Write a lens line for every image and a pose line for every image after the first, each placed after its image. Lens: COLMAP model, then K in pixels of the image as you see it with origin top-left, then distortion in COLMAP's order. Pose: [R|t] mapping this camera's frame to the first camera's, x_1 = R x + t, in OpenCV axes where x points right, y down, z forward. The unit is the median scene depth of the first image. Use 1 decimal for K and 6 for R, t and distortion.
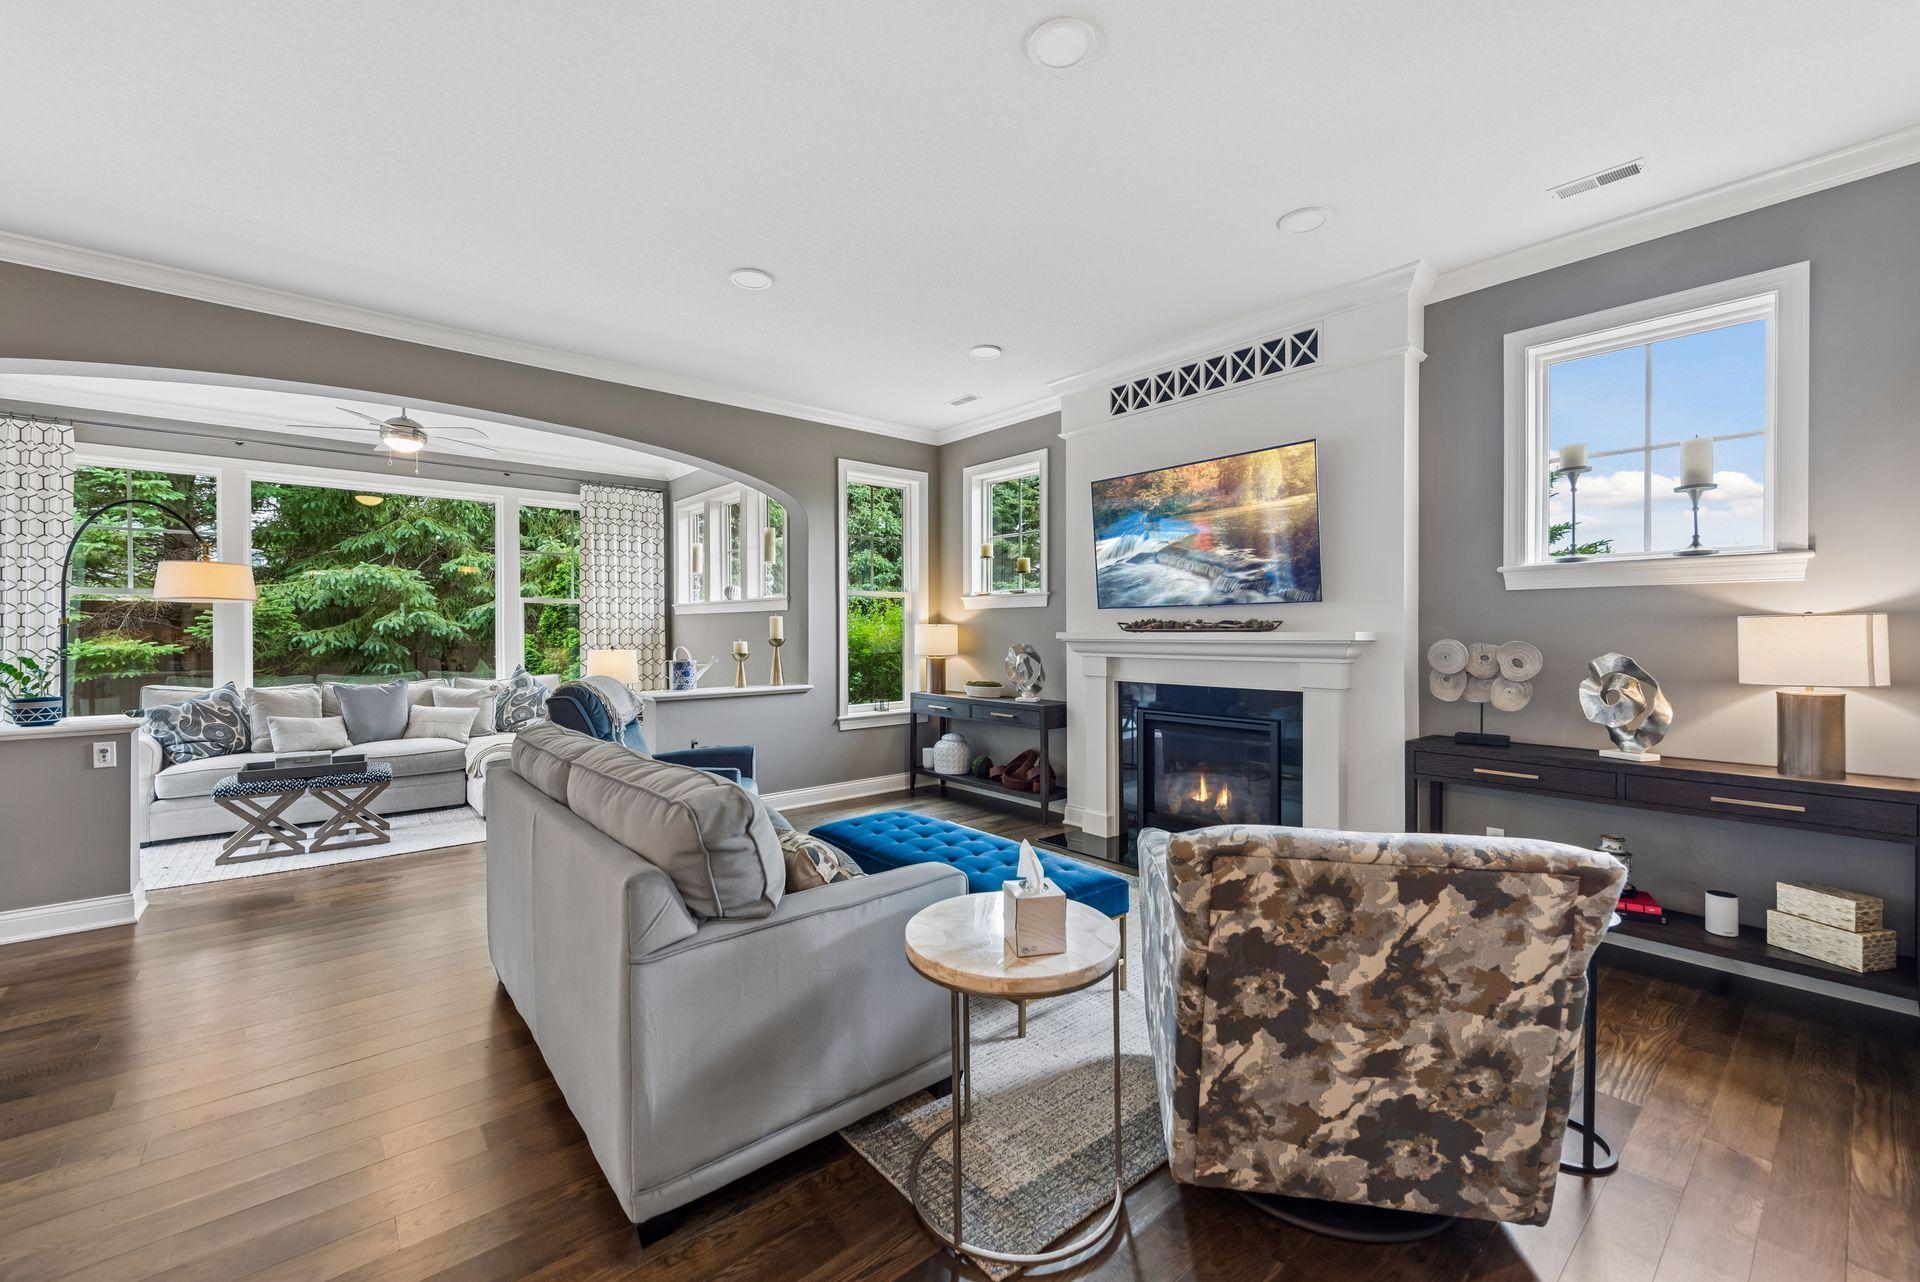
lens RADIAL K [[783.2, 0, 952.2], [0, 783.2, 633.3], [0, 0, 1]] dist [0.009987, -0.000774]
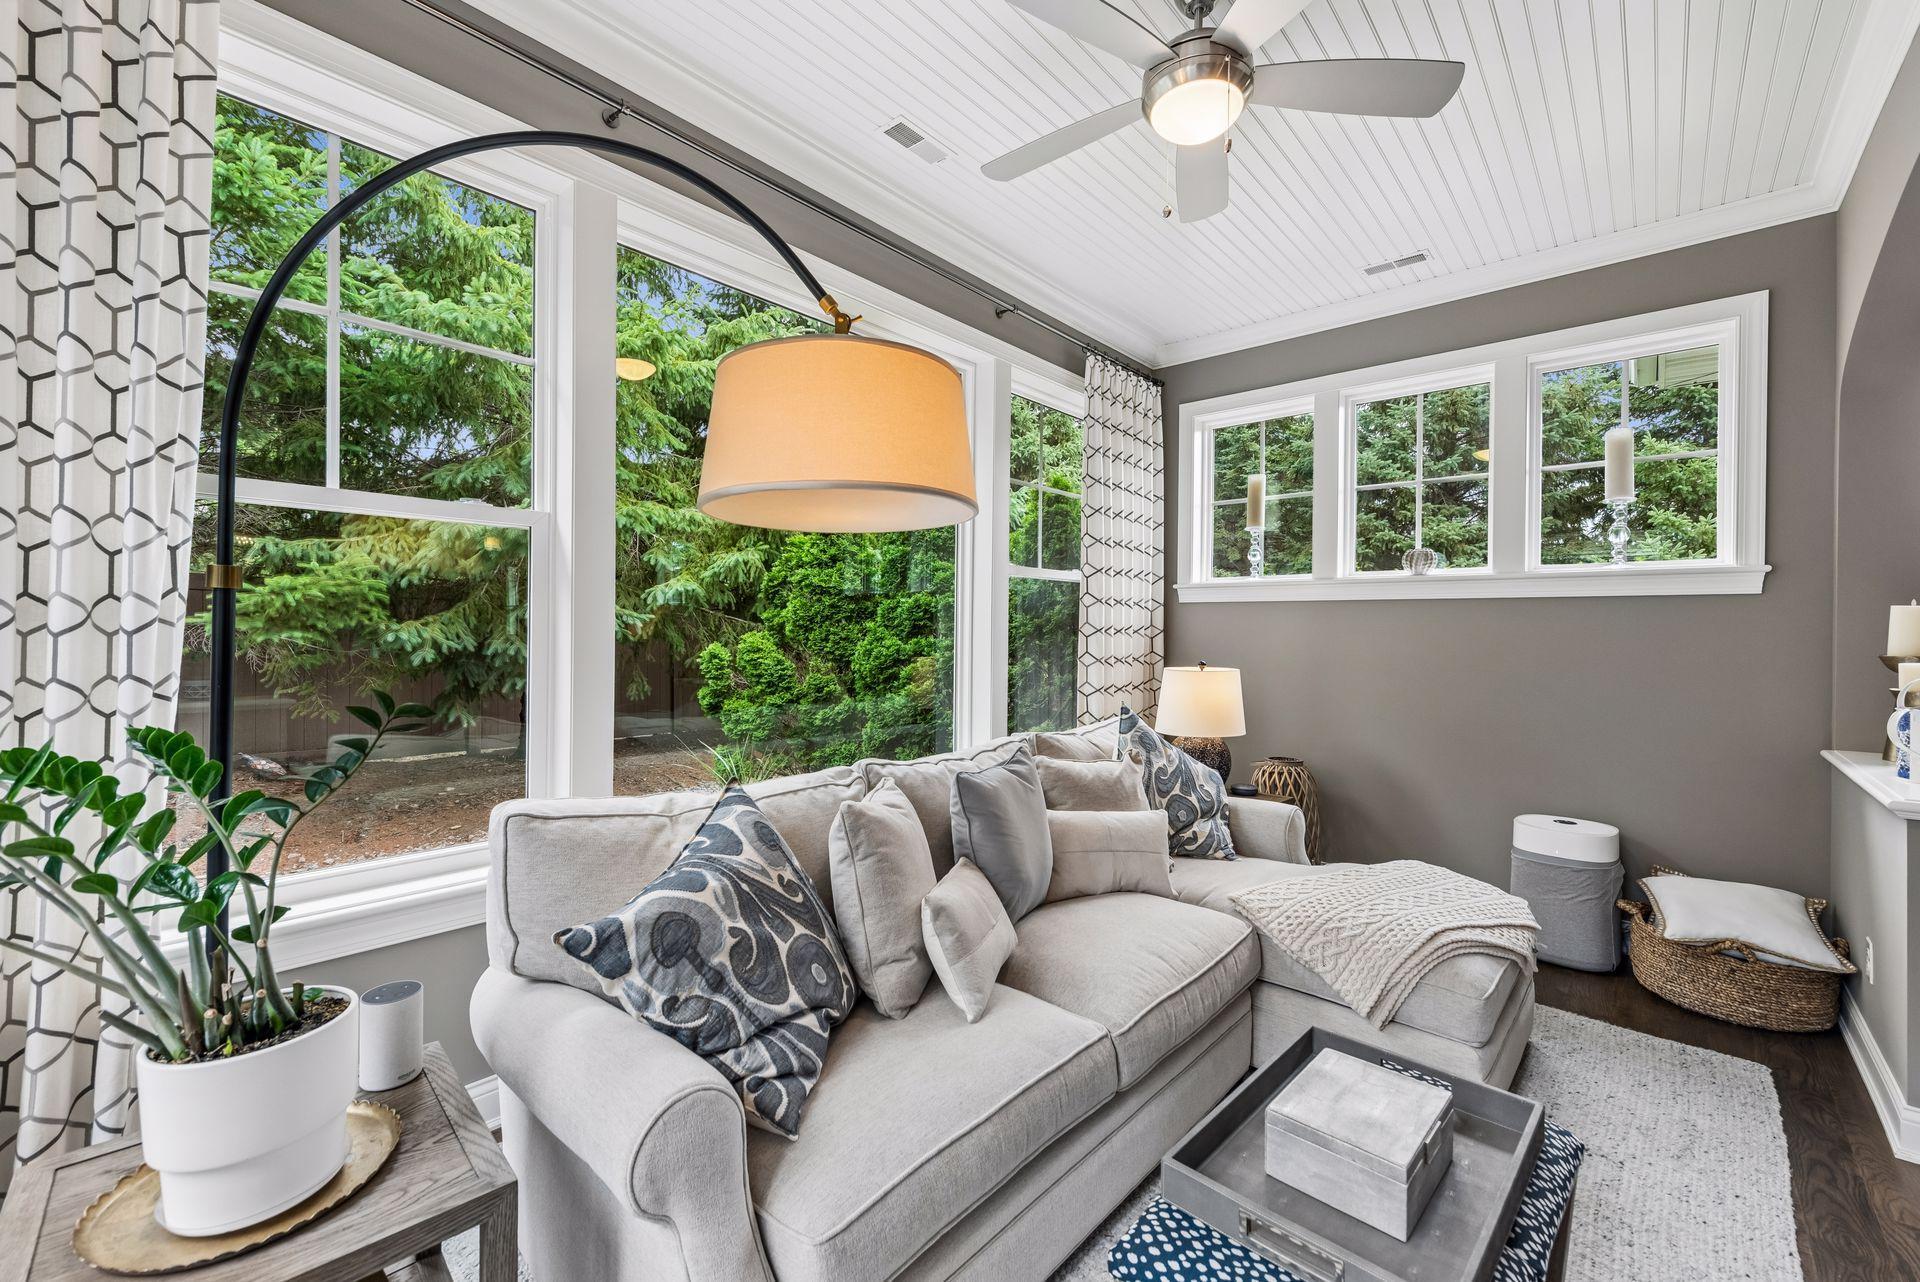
lens RADIAL K [[783.2, 0, 946.3], [0, 783.2, 624.1], [0, 0, 1]] dist [0.009987, -0.000774]
pose [[0.988923, 0.012871, 0.147873, -0.792097], [-0.011479, 0.999881, -0.010260, -0.000050], [-0.147987, 0.008449, 0.988953, 0.602735]]
